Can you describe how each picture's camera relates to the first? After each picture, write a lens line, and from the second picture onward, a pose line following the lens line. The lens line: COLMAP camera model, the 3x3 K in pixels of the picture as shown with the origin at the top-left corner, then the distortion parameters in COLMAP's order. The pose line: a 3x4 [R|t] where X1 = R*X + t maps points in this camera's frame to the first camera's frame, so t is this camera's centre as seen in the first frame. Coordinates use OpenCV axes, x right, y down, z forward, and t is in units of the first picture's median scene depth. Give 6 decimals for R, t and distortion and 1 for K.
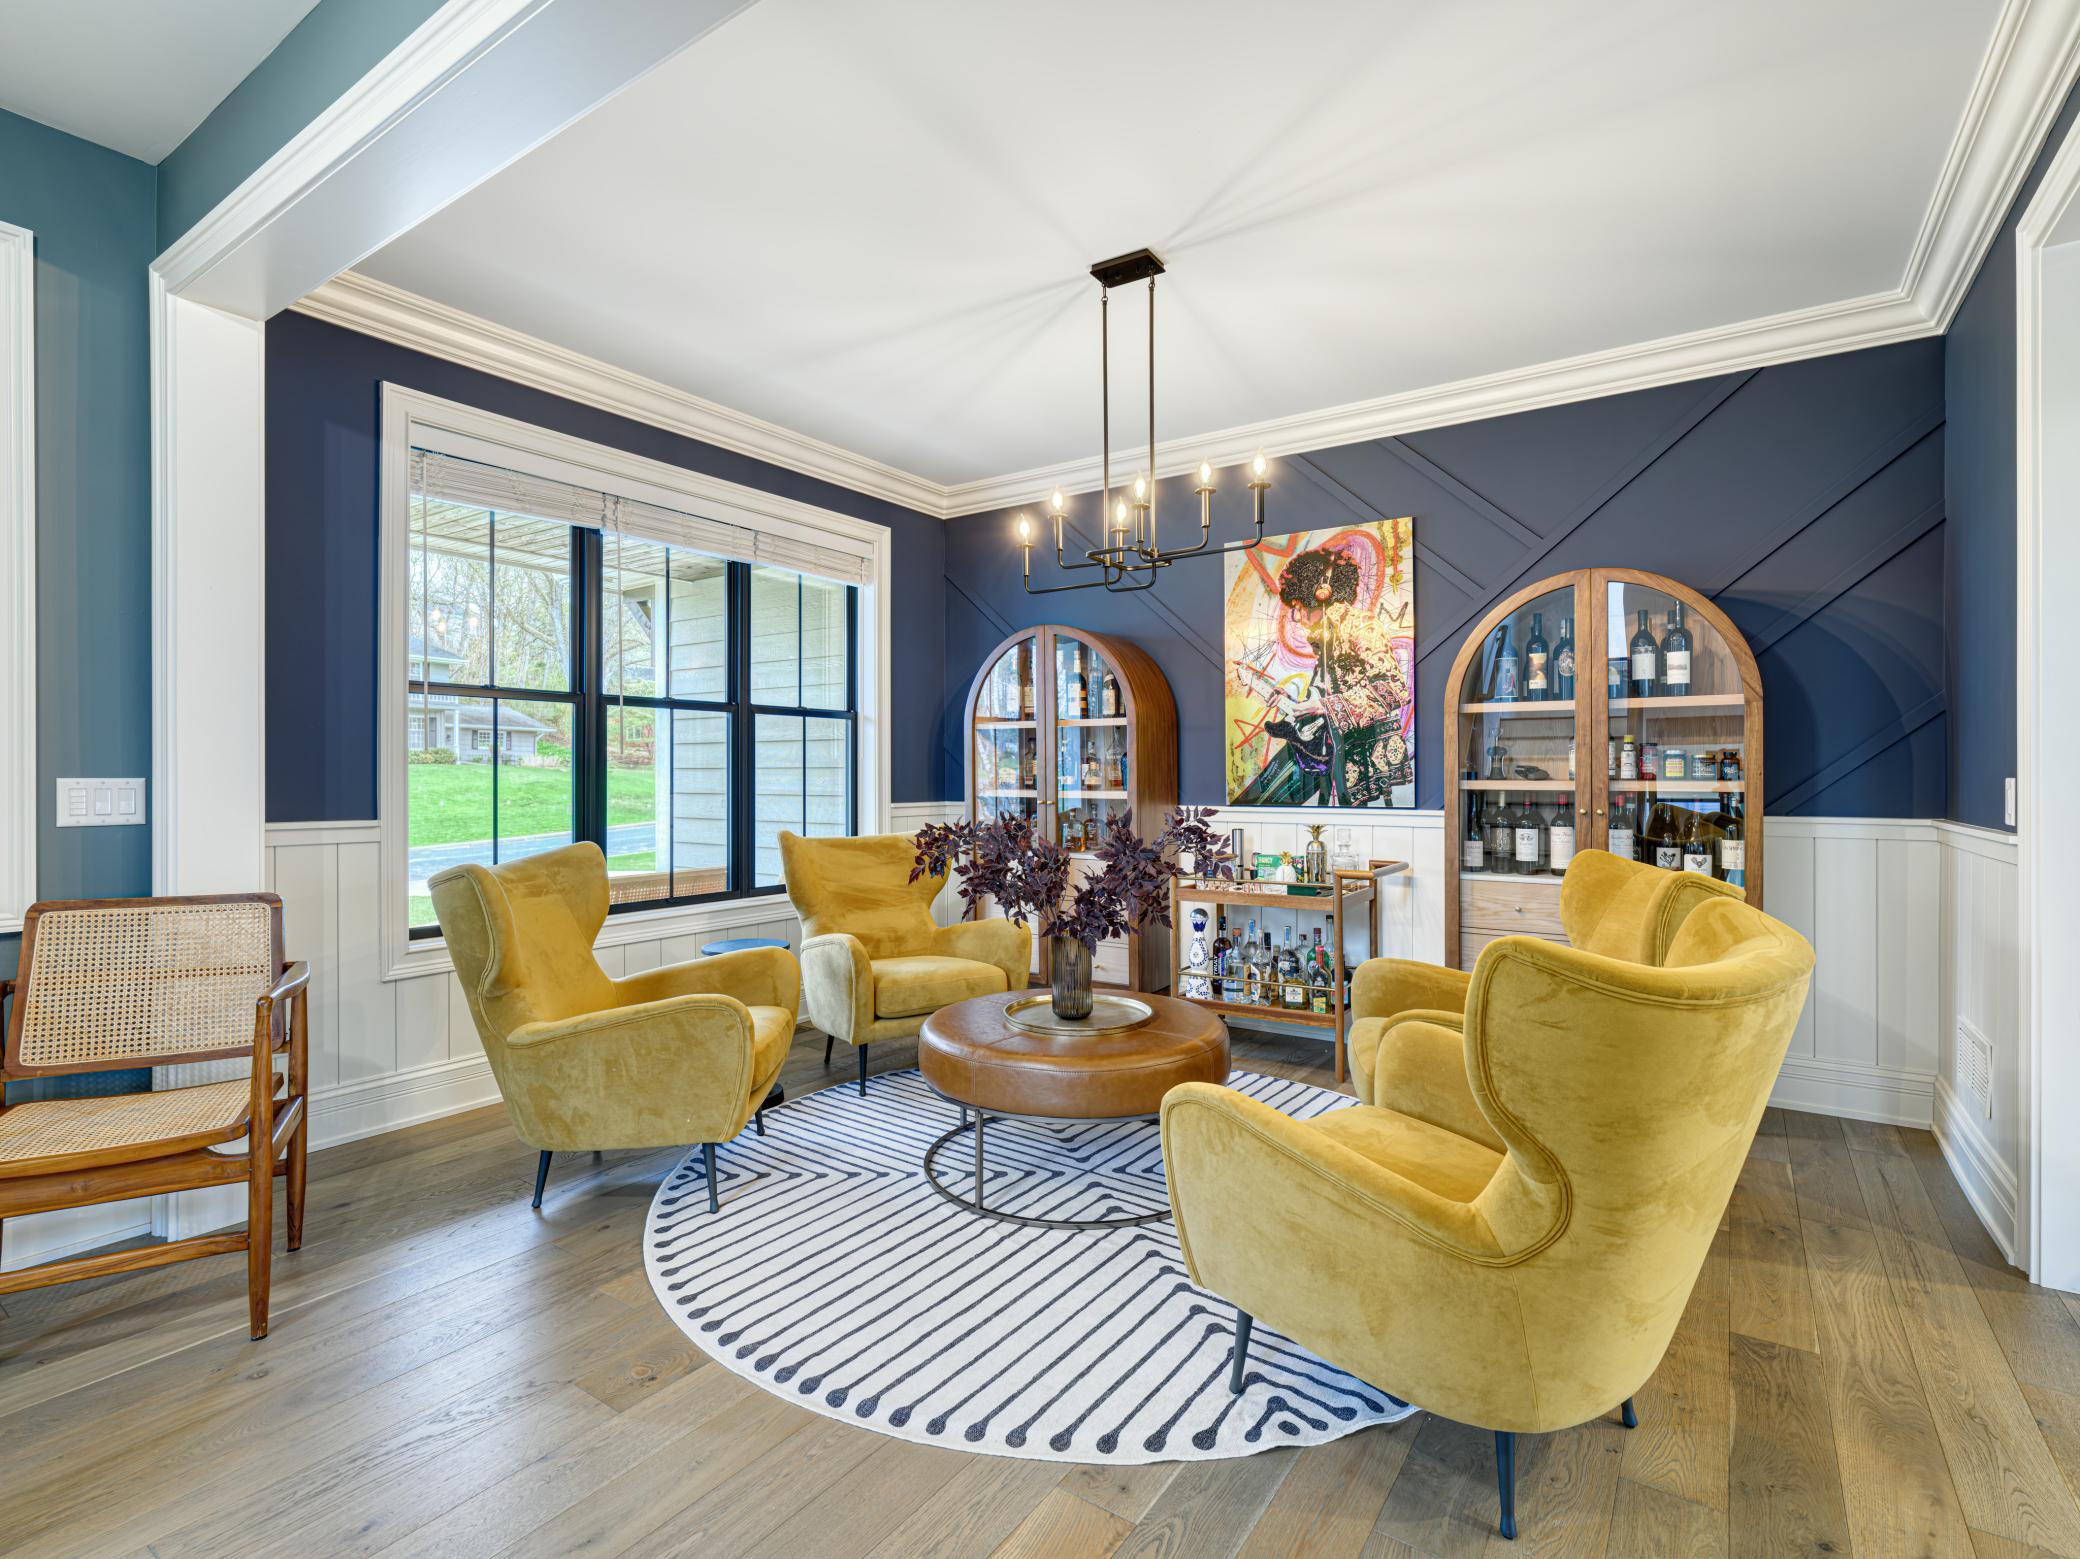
lens RADIAL K [[996.7, 0, 1040.0], [0, 996.7, 779.5], [0, 0, 1]] dist [-0.016472, 0.007862]
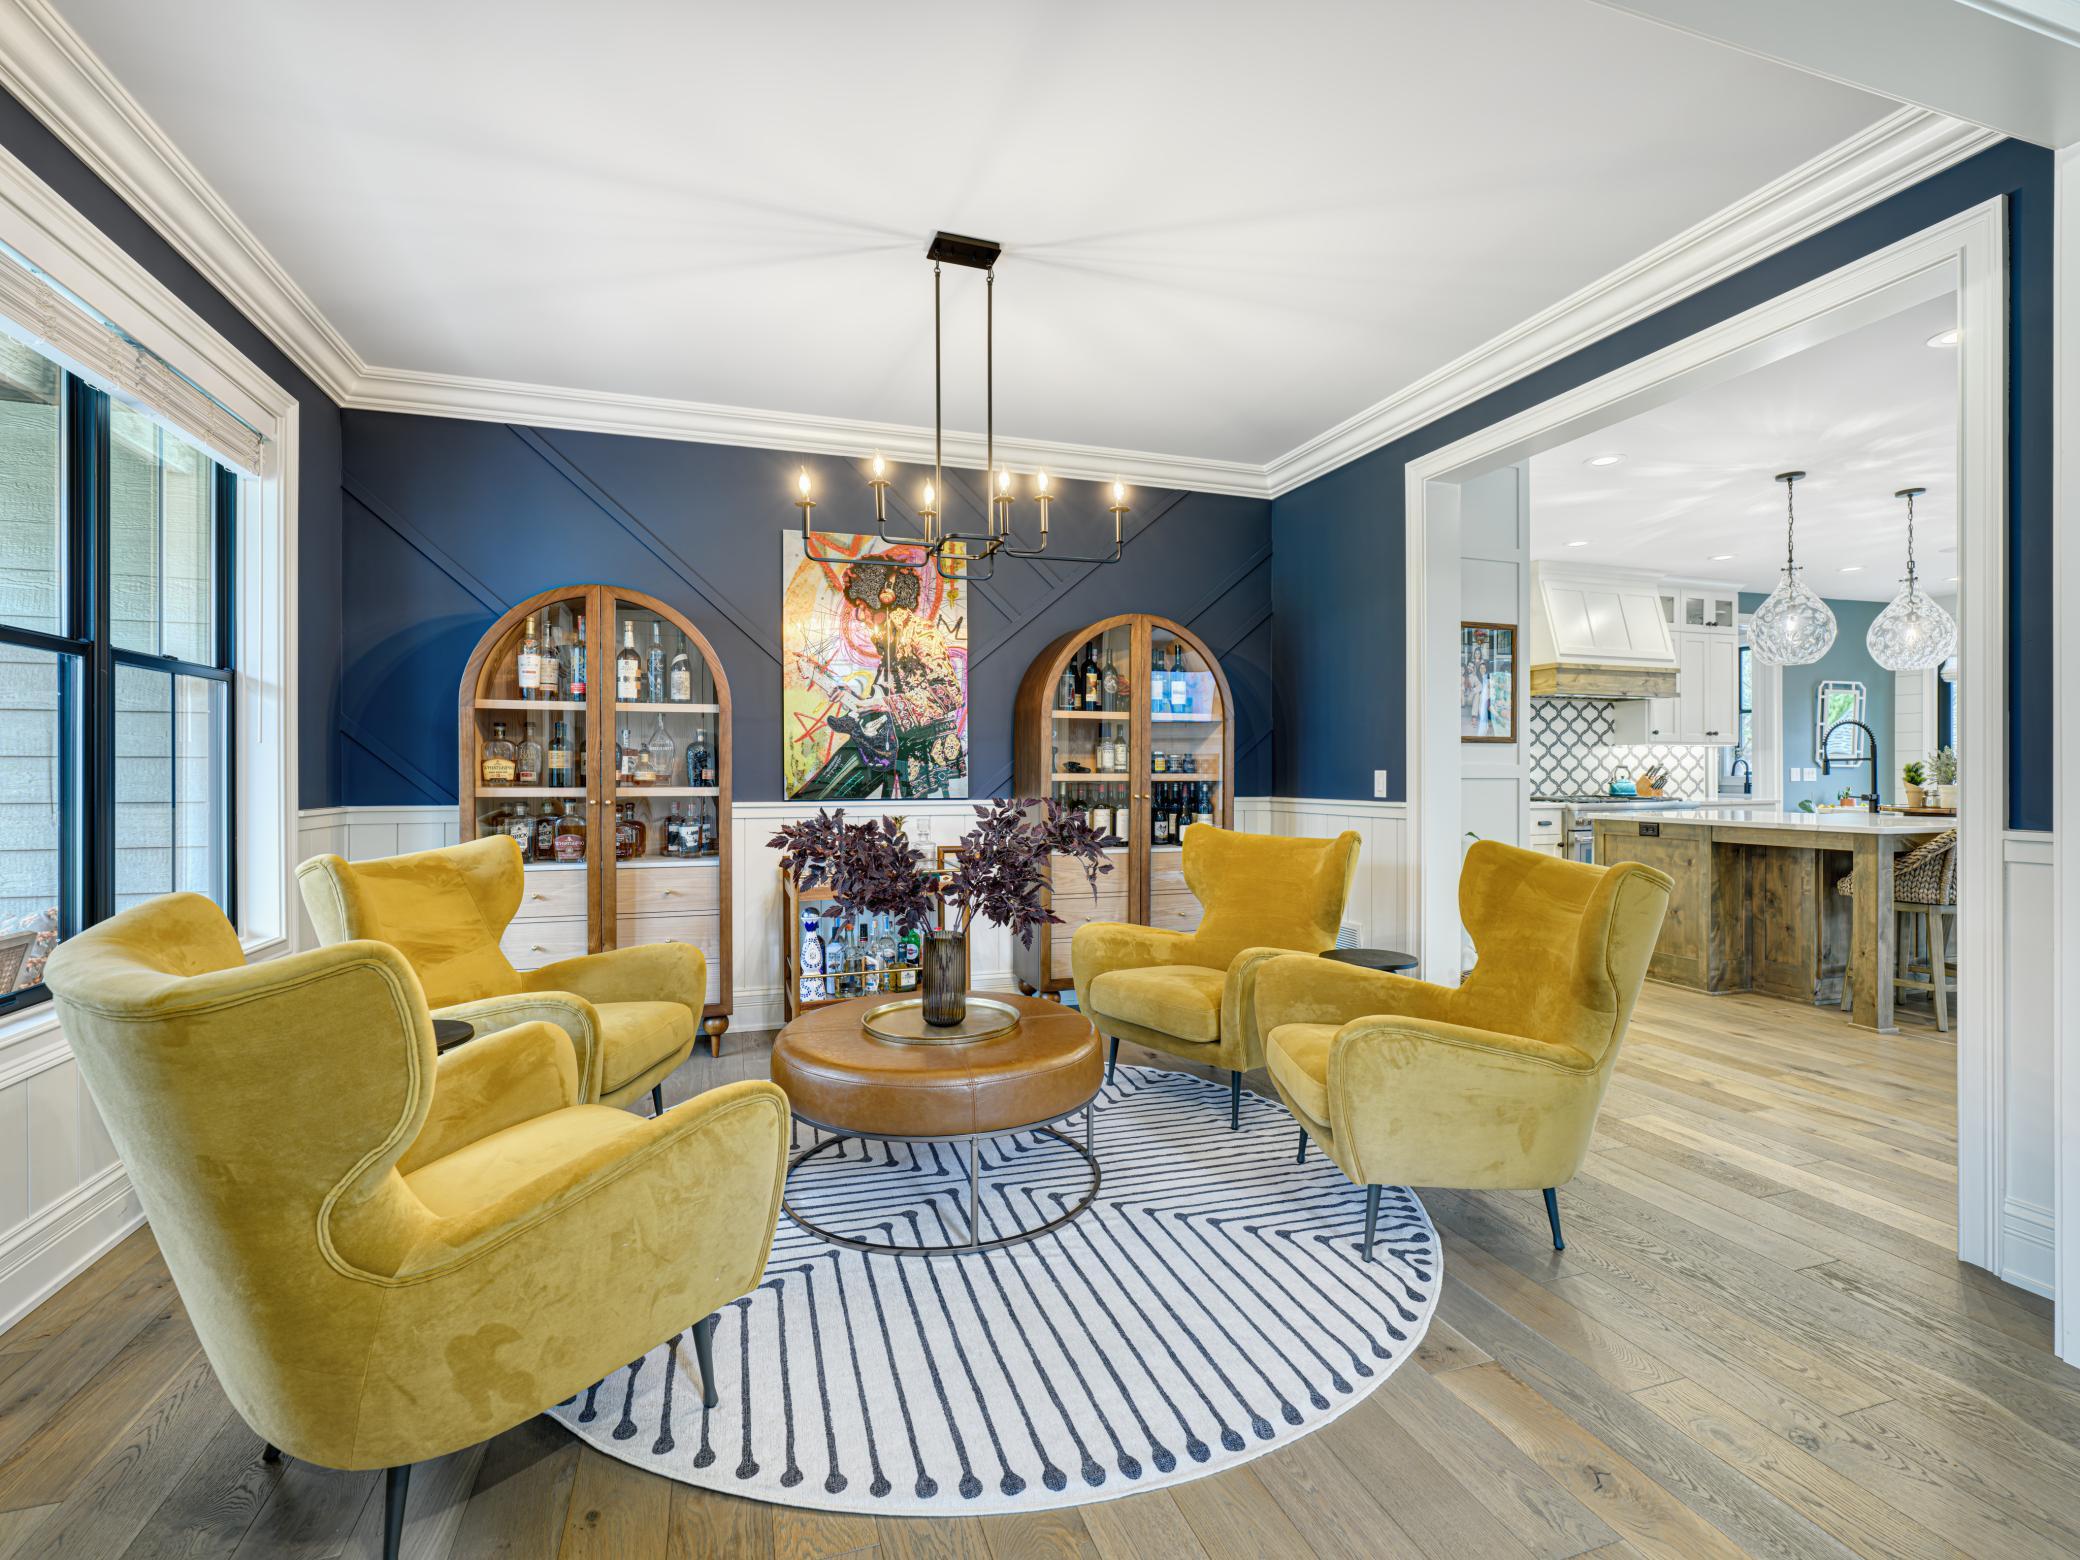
lens RADIAL K [[953.4, 0, 1044.1], [0, 953.4, 777.7], [0, 0, 1]] dist [-0.012243, 0.000420]
pose [[0.609964, -0.005080, 0.792413, -0.437582], [0.004502, 0.999986, 0.002945, 0.002324], [-0.792416, 0.001772, 0.609978, 0.262181]]
